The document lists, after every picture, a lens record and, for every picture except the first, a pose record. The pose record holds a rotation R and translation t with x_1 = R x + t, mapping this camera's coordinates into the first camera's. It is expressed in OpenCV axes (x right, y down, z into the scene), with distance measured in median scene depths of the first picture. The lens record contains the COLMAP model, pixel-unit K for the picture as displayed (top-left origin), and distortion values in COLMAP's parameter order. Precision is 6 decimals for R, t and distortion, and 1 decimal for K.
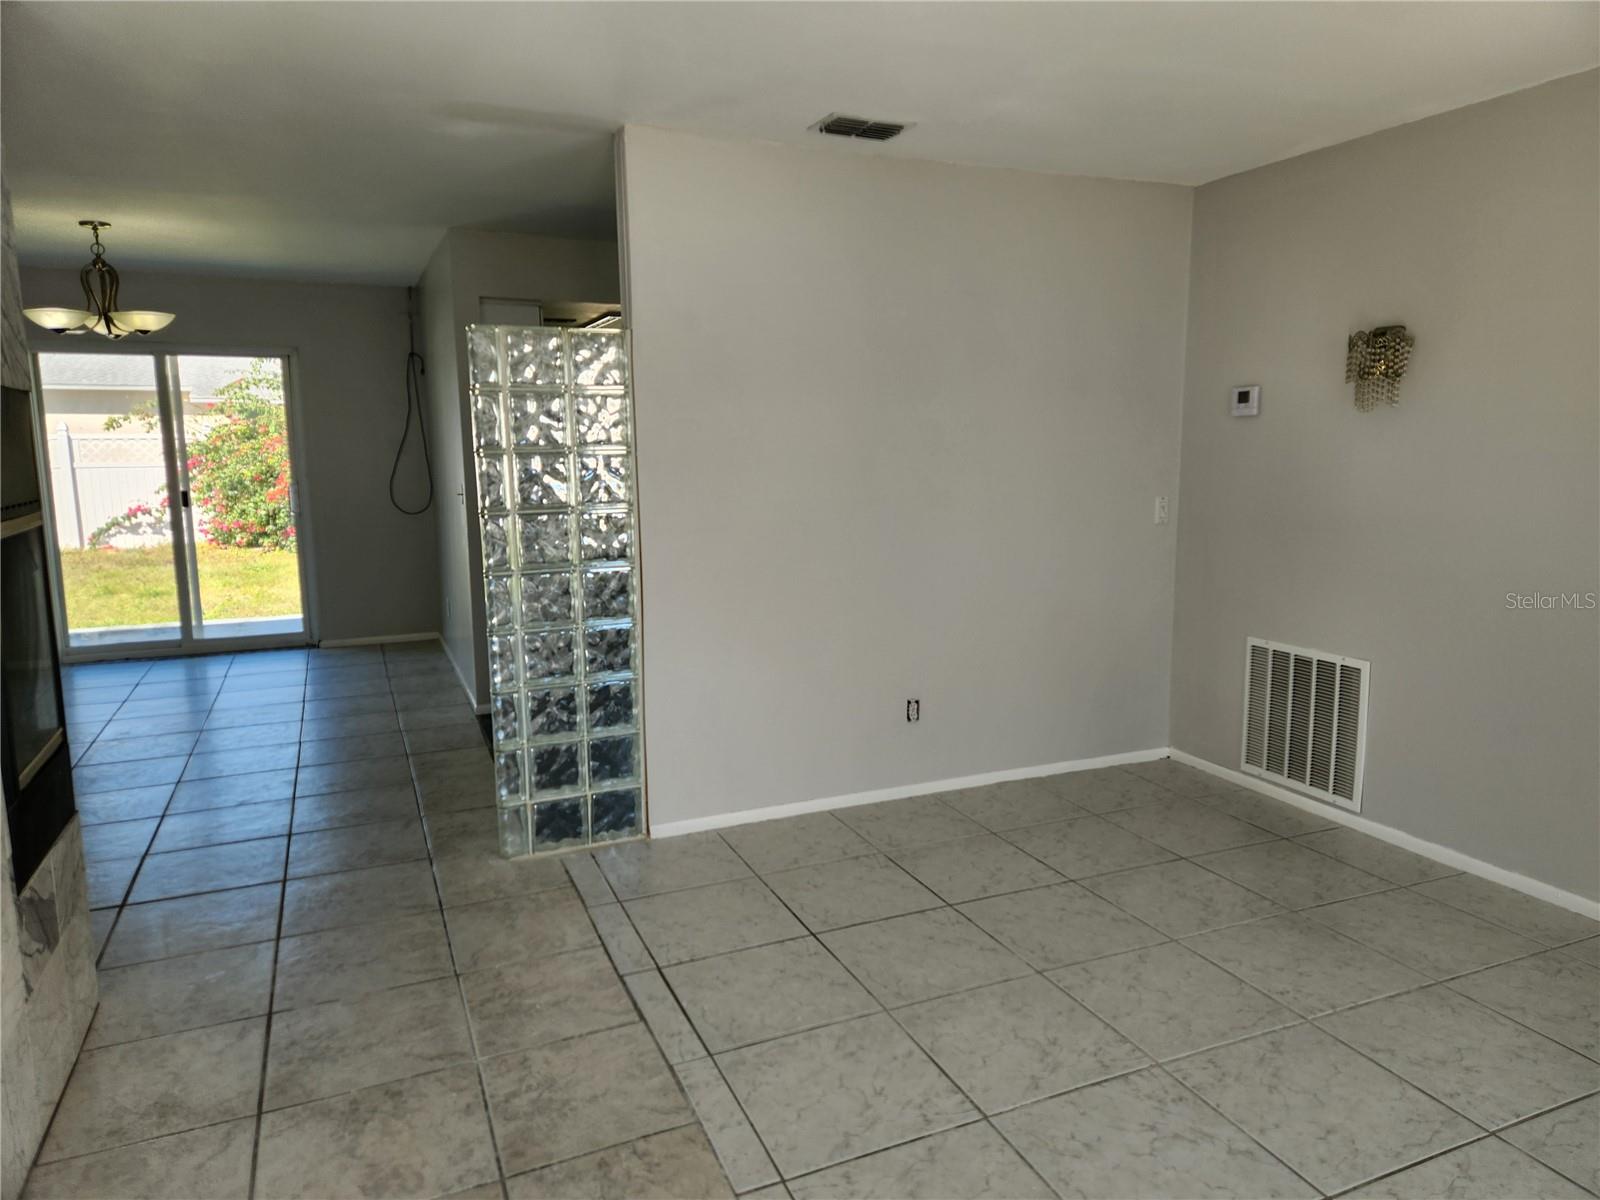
lens RADIAL K [[1081.0, 0, 803.2], [0, 1081.0, 595.3], [0, 0, 1]] dist [0.068848, -0.017290]
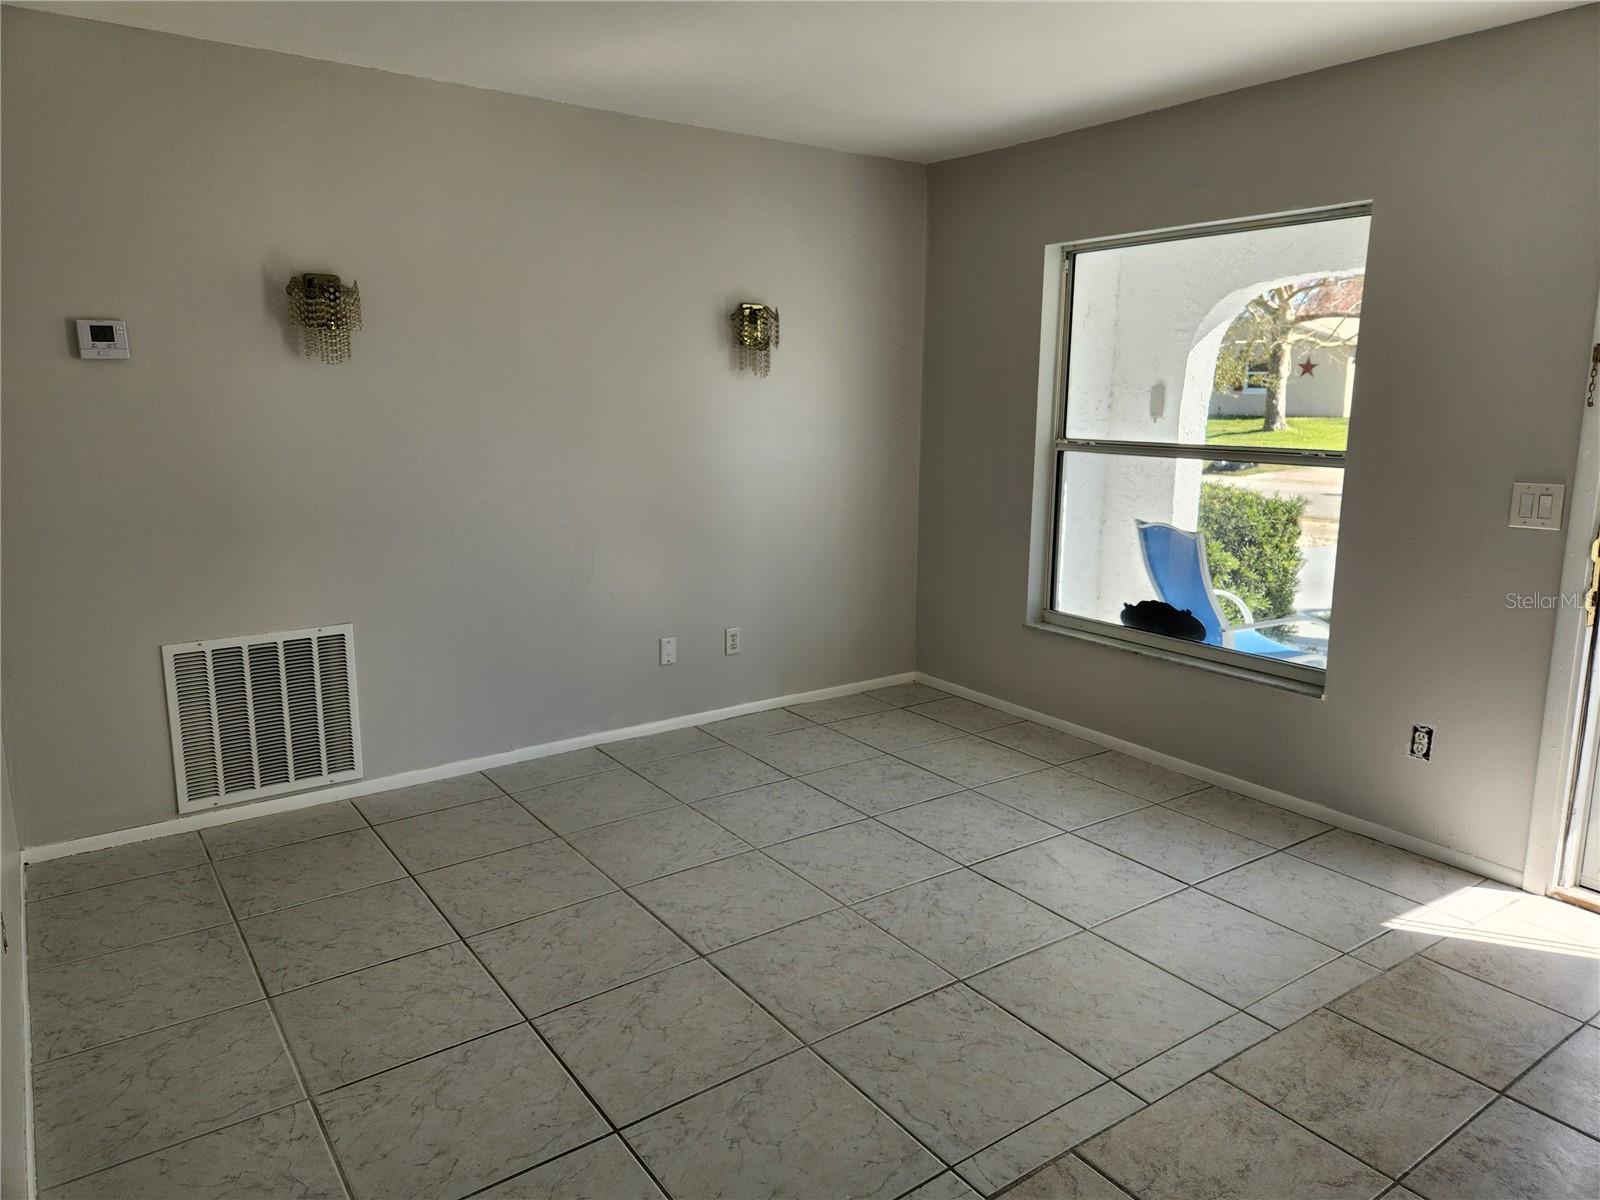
lens RADIAL K [[1081.0, 0, 840.6], [0, 1081.0, 580.0], [0, 0, 1]] dist [0.068848, -0.017290]
pose [[-0.235027, -0.165642, 0.957771, -0.500240], [0.136339, 0.970012, 0.201215, -0.111117], [-0.962379, 0.177872, -0.205395, 0.762060]]
